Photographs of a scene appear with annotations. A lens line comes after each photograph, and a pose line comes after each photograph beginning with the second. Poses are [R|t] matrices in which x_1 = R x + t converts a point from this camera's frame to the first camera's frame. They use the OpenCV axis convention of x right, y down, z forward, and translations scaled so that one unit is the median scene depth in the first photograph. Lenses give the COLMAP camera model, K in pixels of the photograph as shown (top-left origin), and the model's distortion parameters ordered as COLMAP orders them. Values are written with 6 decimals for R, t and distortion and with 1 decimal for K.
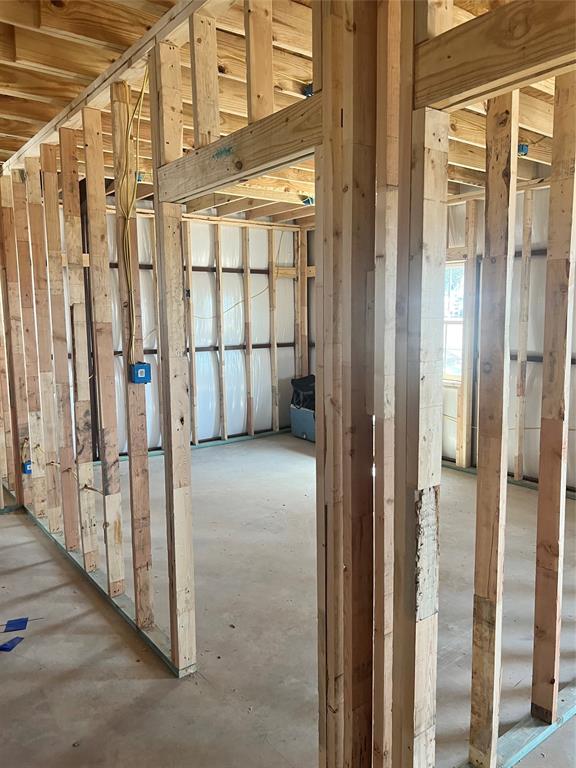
lens RADIAL K [[627.4, 0, 300.0], [0, 627.4, 384.3], [0, 0, 1]] dist [0.038814, -0.017512]
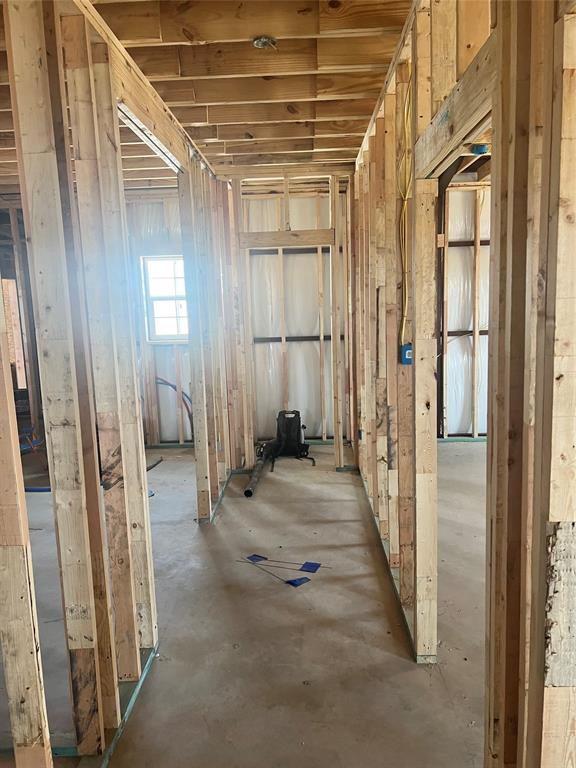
lens RADIAL K [[627.4, 0, 300.0], [0, 627.4, 384.3], [0, 0, 1]] dist [0.038814, -0.017512]
pose [[0.758405, 0.076605, -0.647267, 0.270377], [-0.053458, 0.997034, 0.055363, -0.016257], [0.649588, -0.007385, 0.760251, 0.126147]]
